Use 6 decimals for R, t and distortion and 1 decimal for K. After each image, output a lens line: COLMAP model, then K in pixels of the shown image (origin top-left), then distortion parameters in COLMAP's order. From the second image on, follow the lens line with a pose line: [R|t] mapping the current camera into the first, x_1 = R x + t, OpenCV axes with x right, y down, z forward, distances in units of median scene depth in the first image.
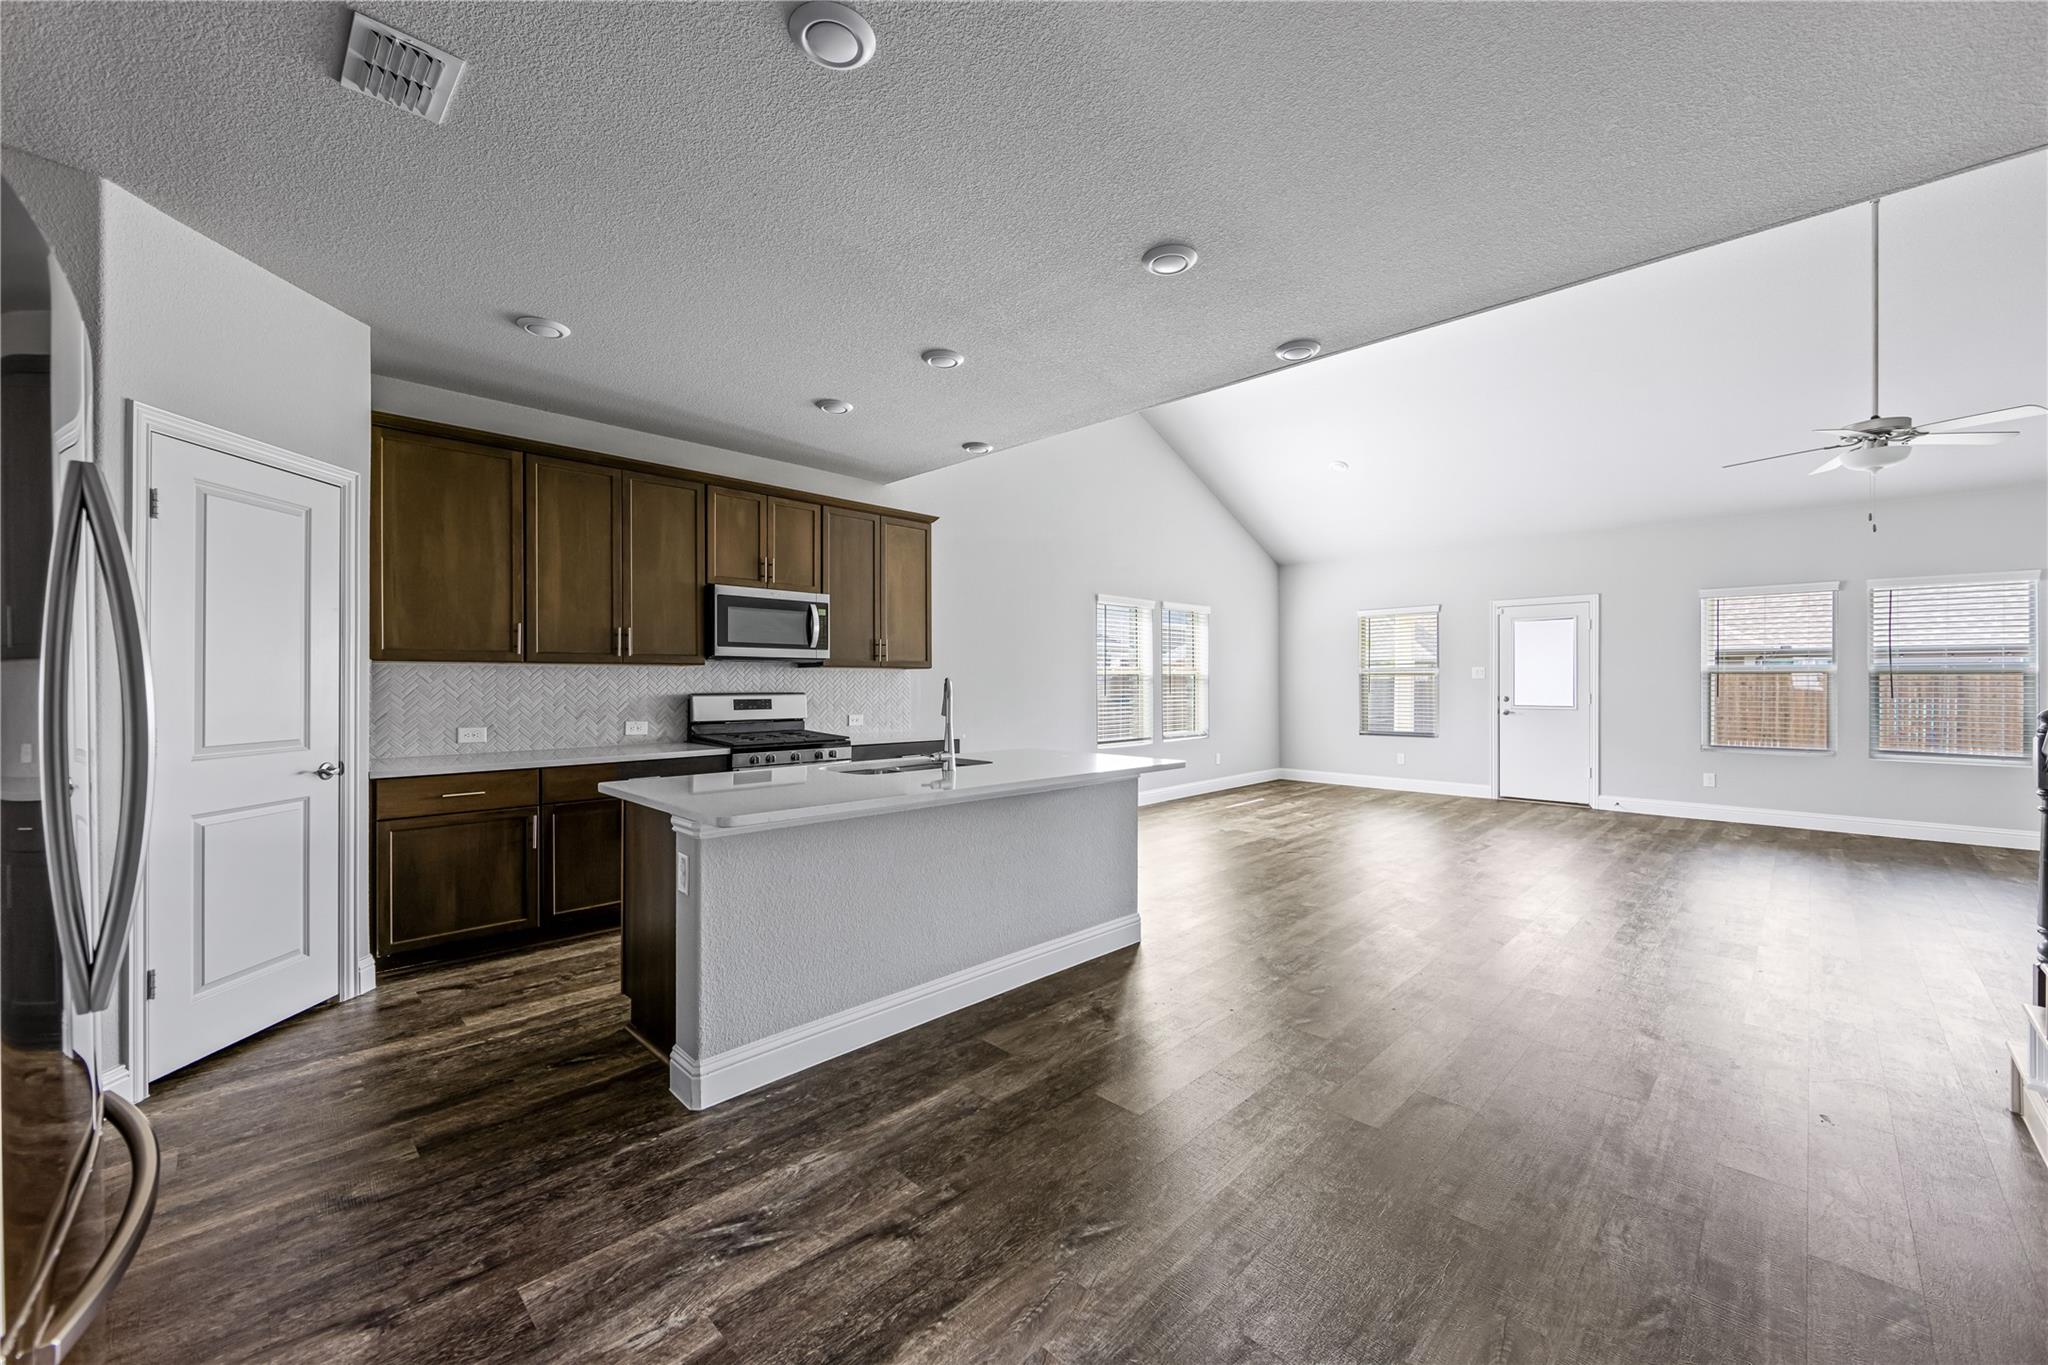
lens RADIAL K [[798.9, 0, 1042.8], [0, 798.9, 678.6], [0, 0, 1]] dist [-0.001877, -0.000098]
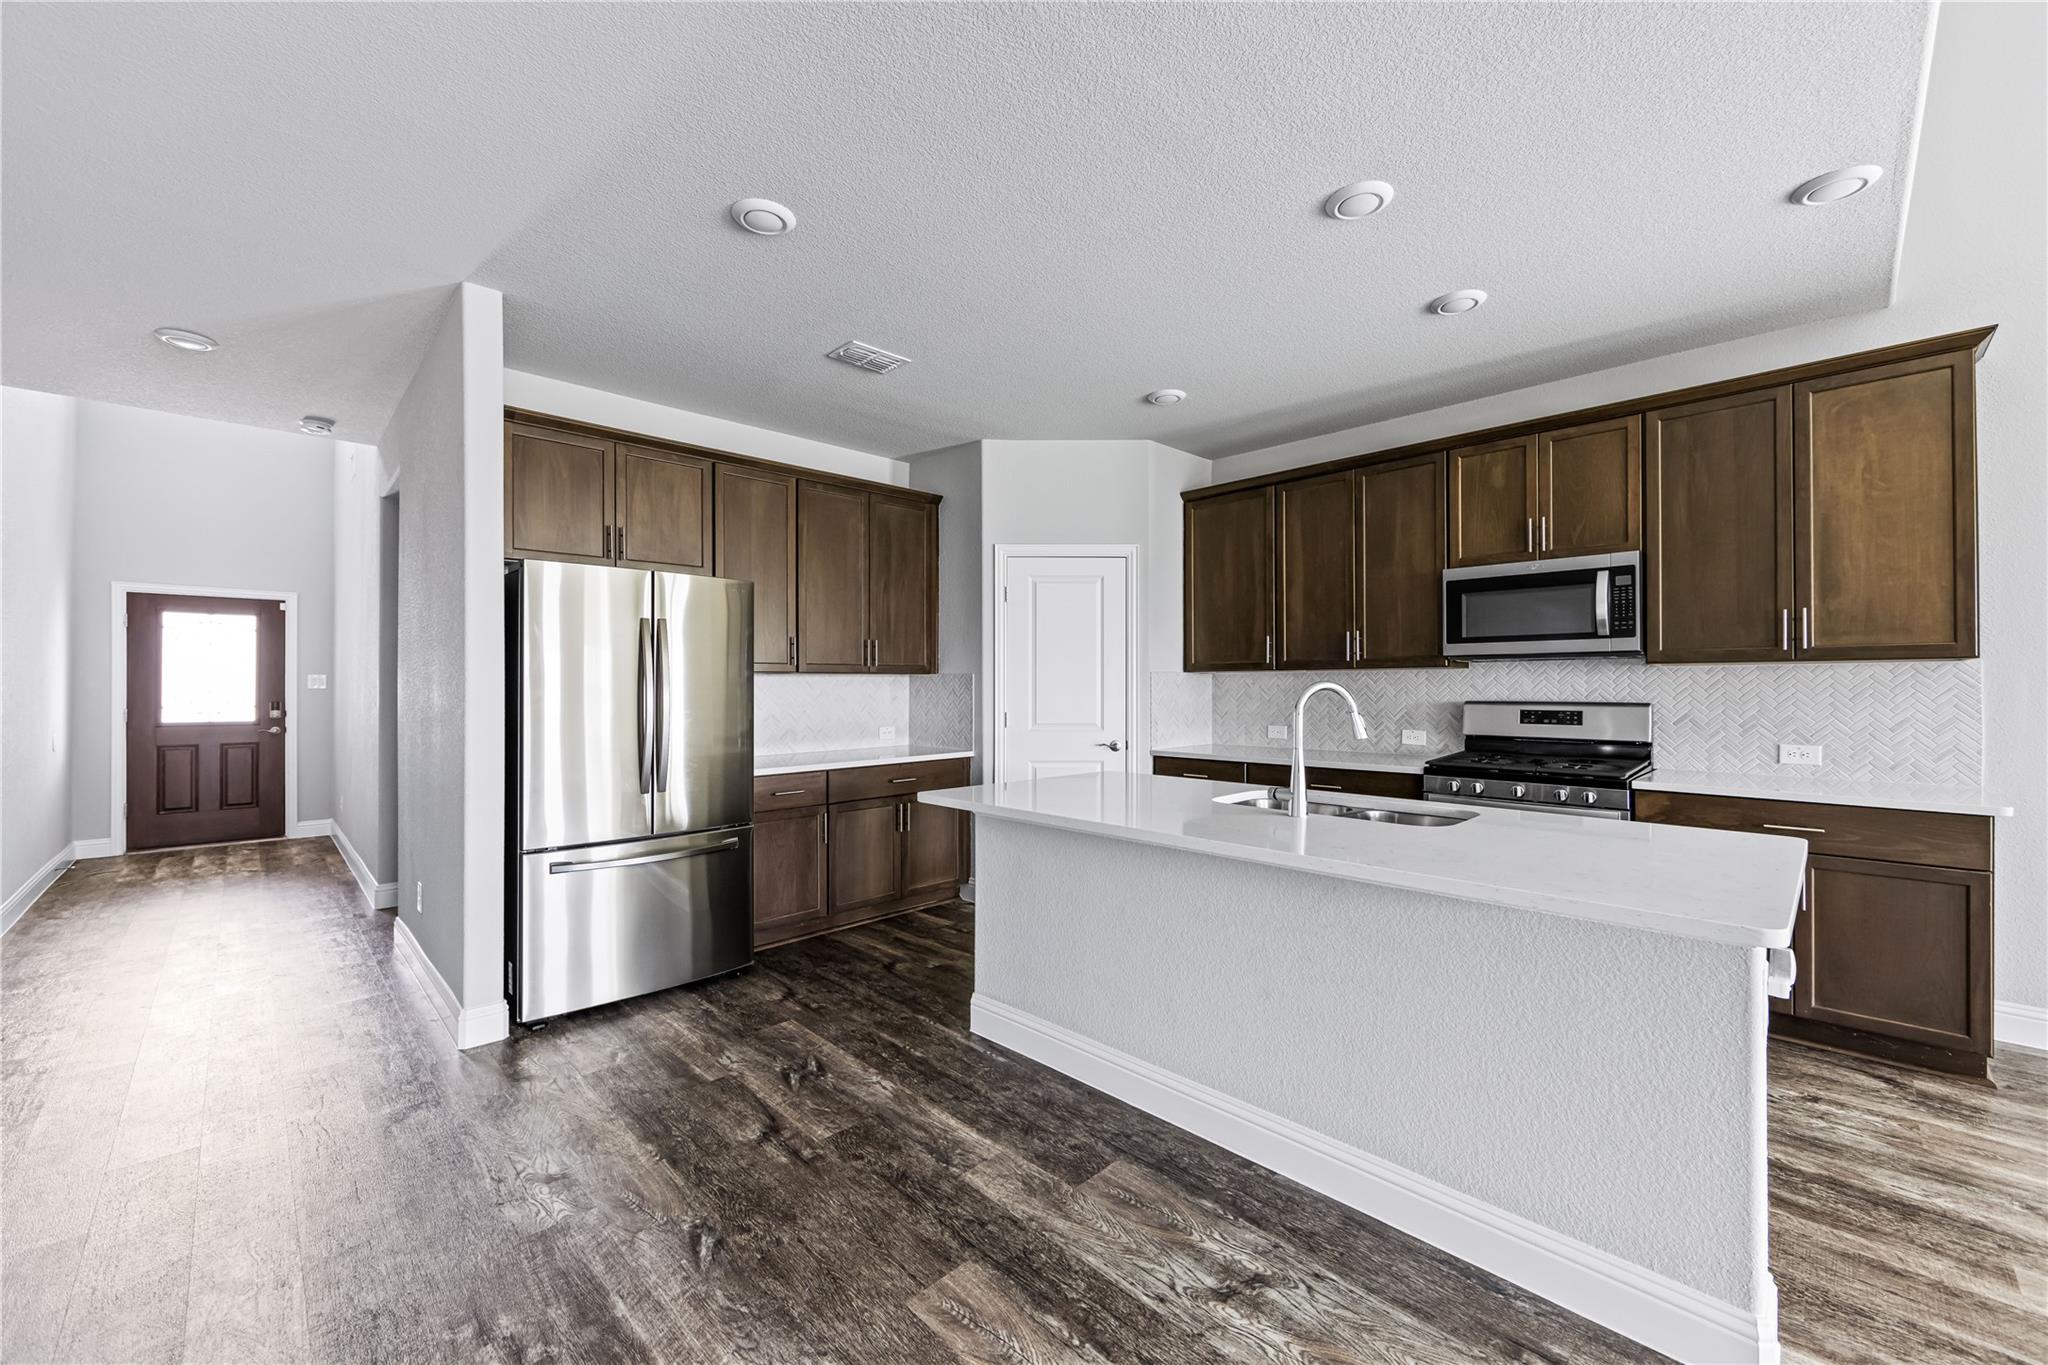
lens RADIAL K [[797.5, 0, 1024.0], [0, 797.5, 682.5], [0, 0, 1]] dist [-0.000090, -0.000371]
pose [[-0.026988, -0.004107, -0.999627, 0.623457], [0.007301, 0.999964, -0.004305, -0.000745], [0.999609, -0.007415, -0.026957, 0.848338]]
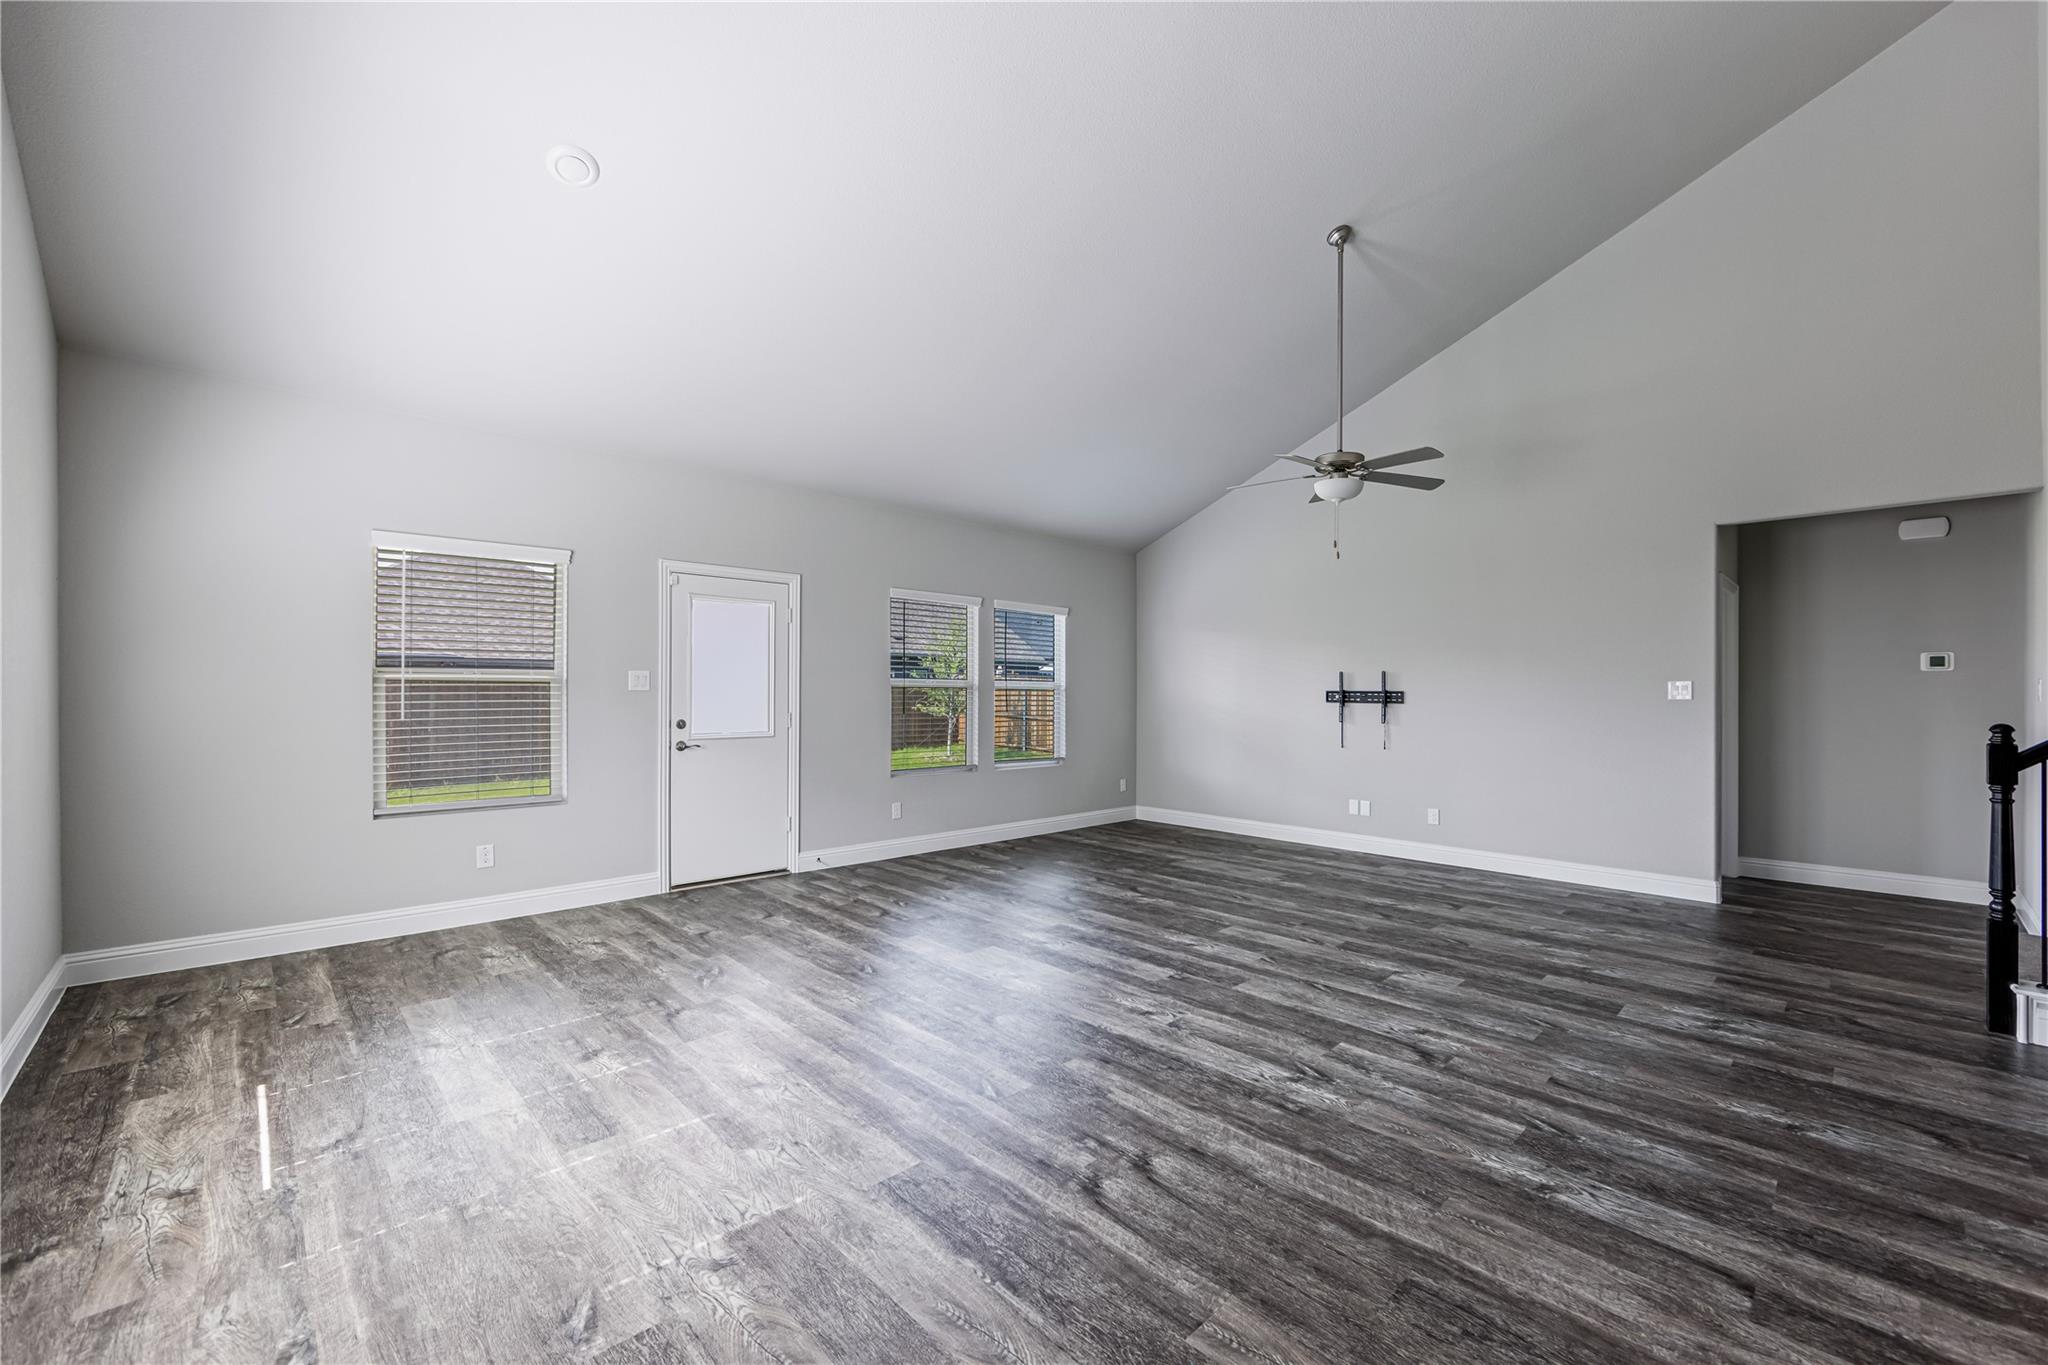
lens RADIAL K [[817.3, 0, 1028.4], [0, 817.3, 693.5], [0, 0, 1]] dist [-0.001133, -0.000110]
pose [[0.038724, 0.001834, 0.999248, -0.090976], [-0.007772, 0.999969, -0.001534, 0.002771], [-0.999220, -0.007707, 0.038737, 1.919093]]
